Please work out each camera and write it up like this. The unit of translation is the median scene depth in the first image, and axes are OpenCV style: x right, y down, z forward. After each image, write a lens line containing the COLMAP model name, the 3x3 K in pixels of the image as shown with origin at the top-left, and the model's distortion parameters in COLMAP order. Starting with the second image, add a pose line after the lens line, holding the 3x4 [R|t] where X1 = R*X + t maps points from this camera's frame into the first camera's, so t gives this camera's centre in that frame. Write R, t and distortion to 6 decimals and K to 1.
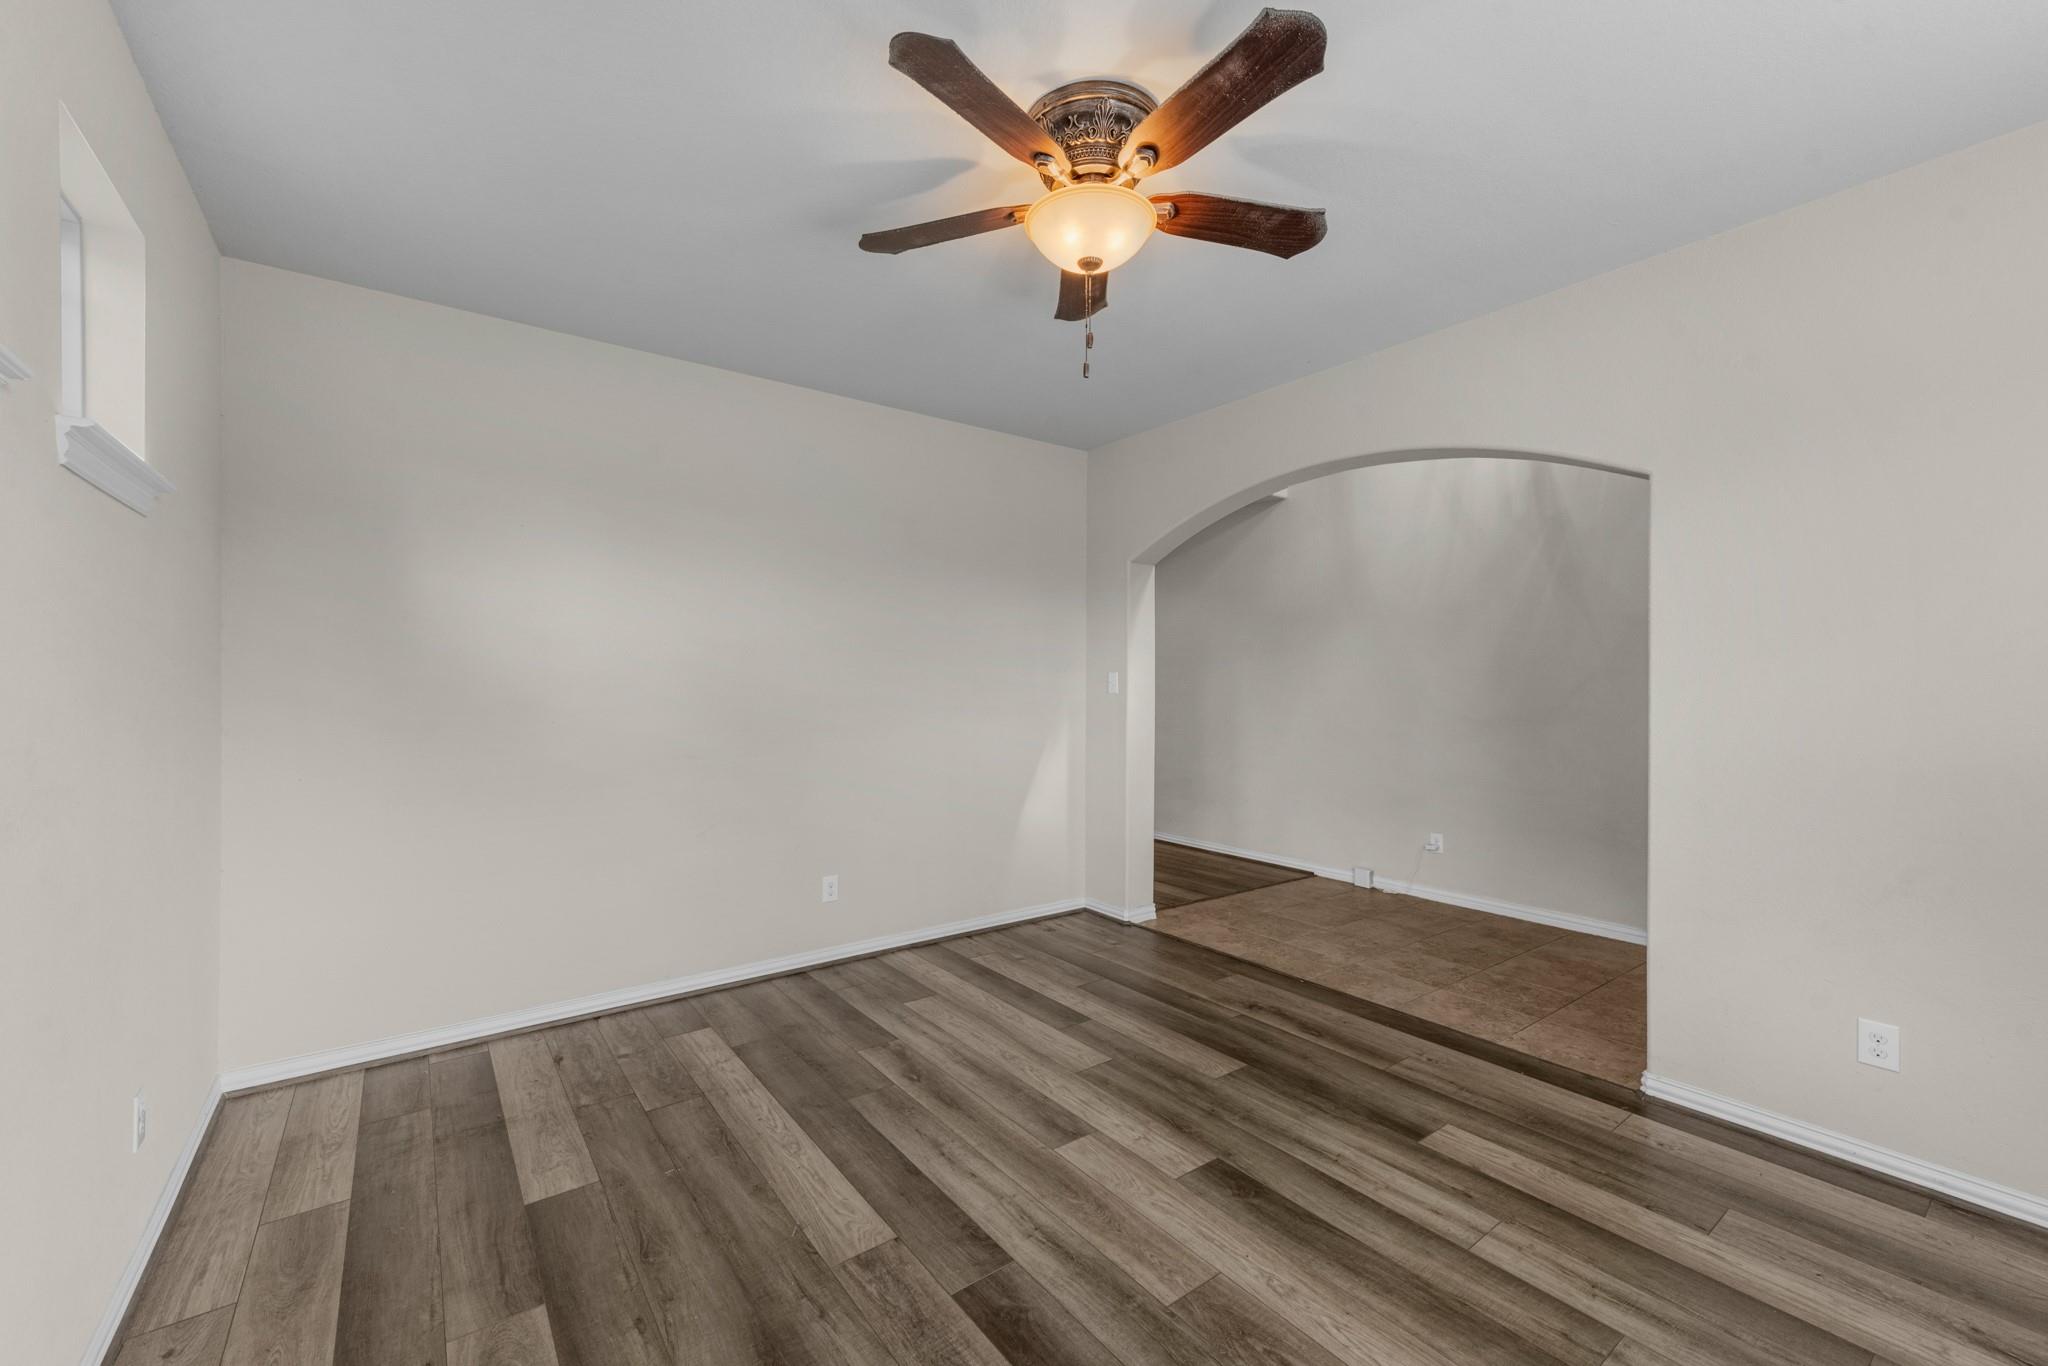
lens RADIAL K [[825.3, 0, 1025.0], [0, 825.3, 684.4], [0, 0, 1]] dist [0.011118, -0.000092]
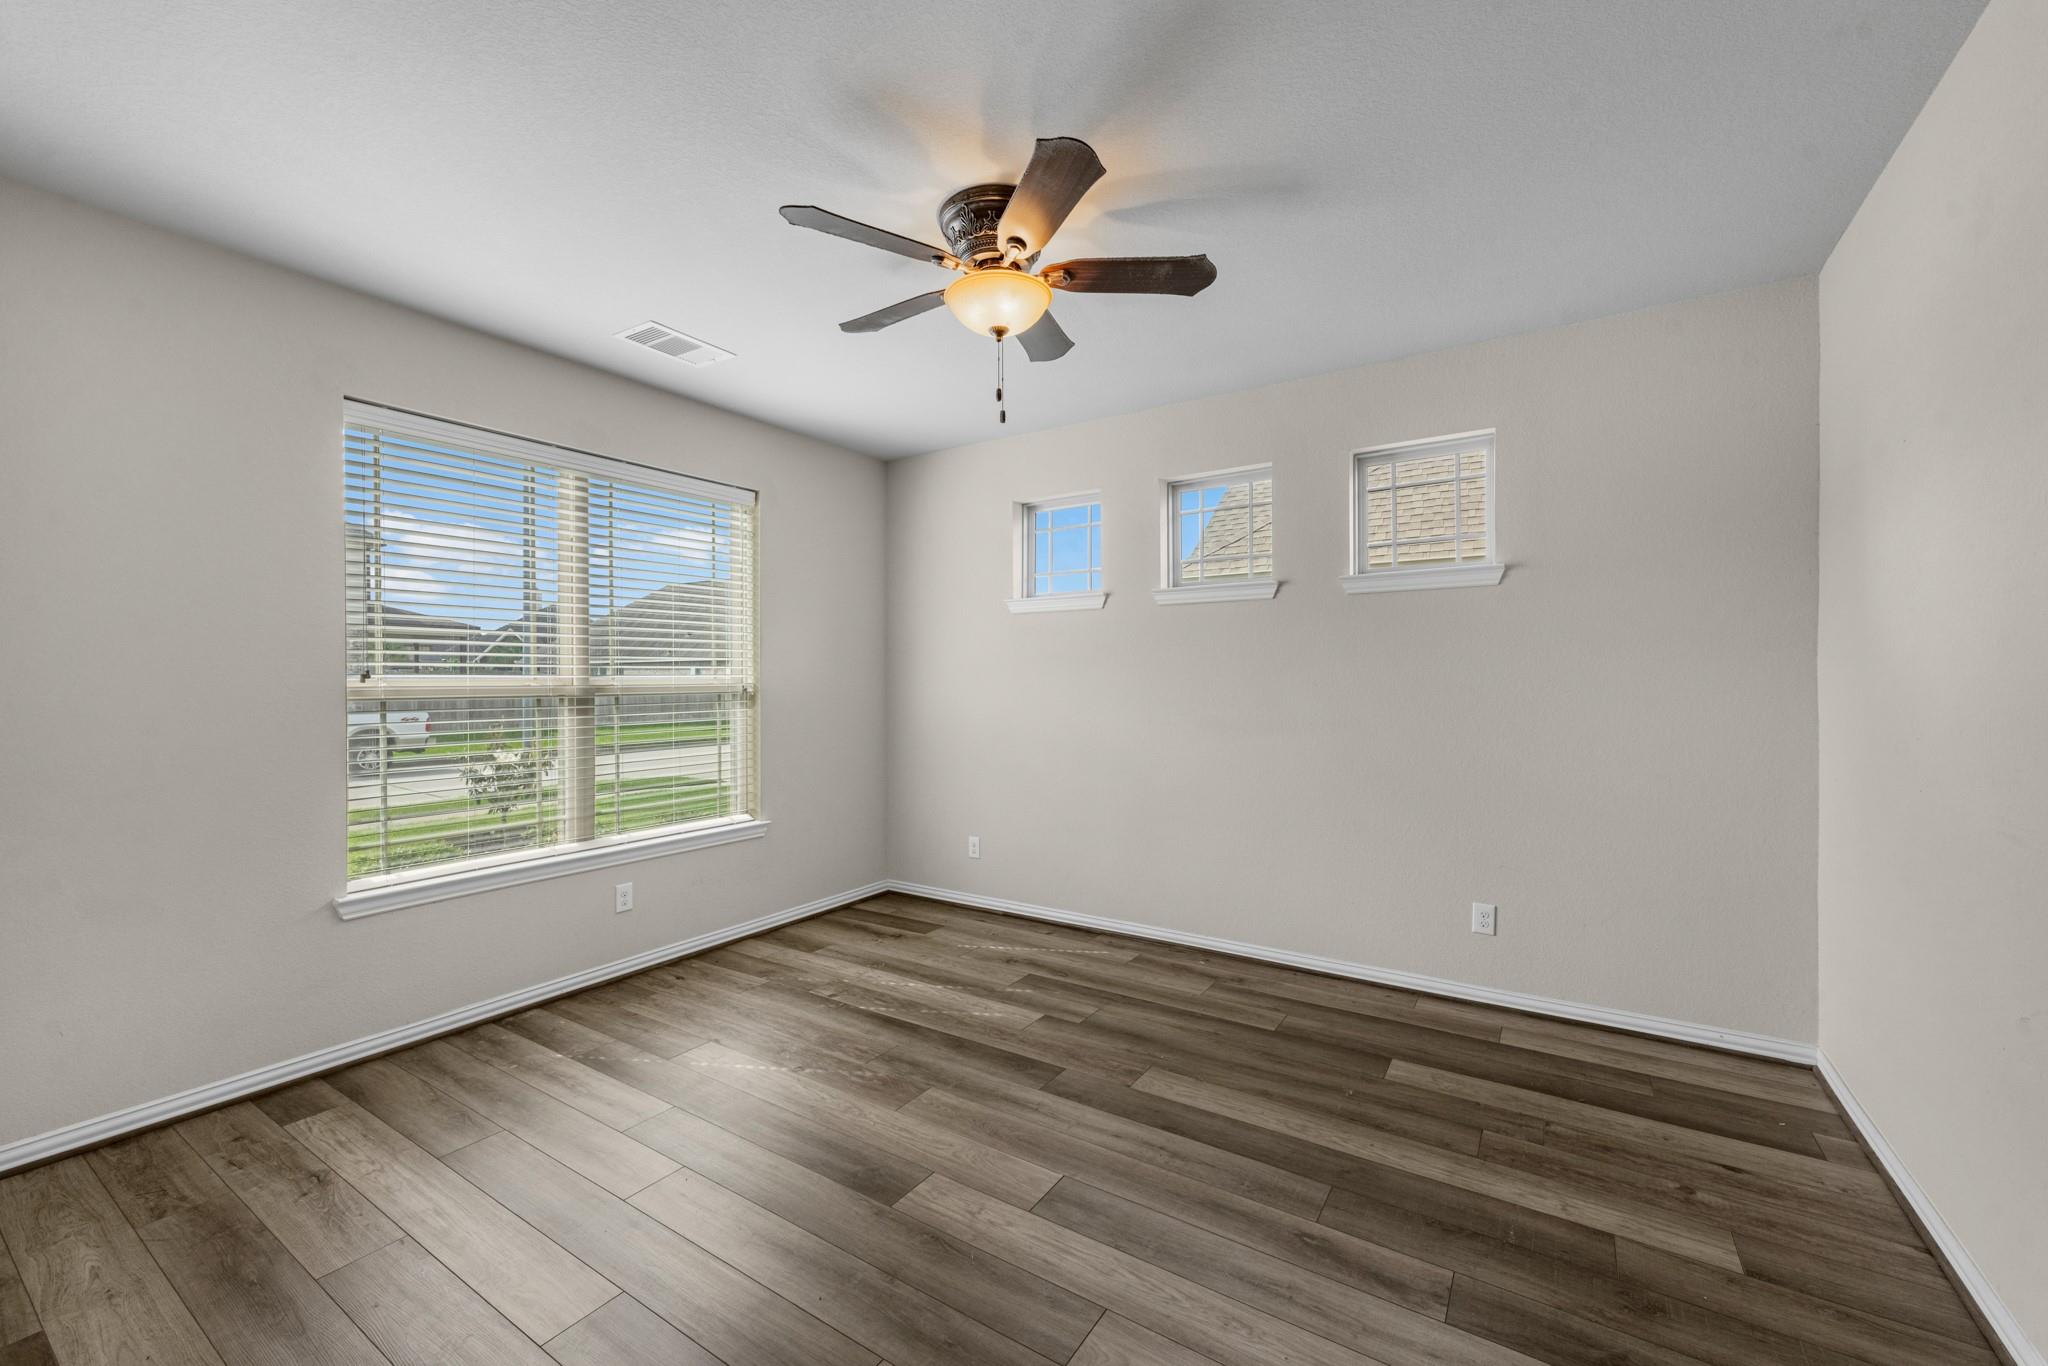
lens RADIAL K [[825.3, 0, 1025.7], [0, 825.3, 684.0], [0, 0, 1]] dist [0.011118, -0.000092]
pose [[-0.940849, -0.000425, -0.338826, 0.396580], [-0.000139, 1.000000, -0.000869, 0.003093], [0.338827, -0.000770, -0.940848, 1.883125]]
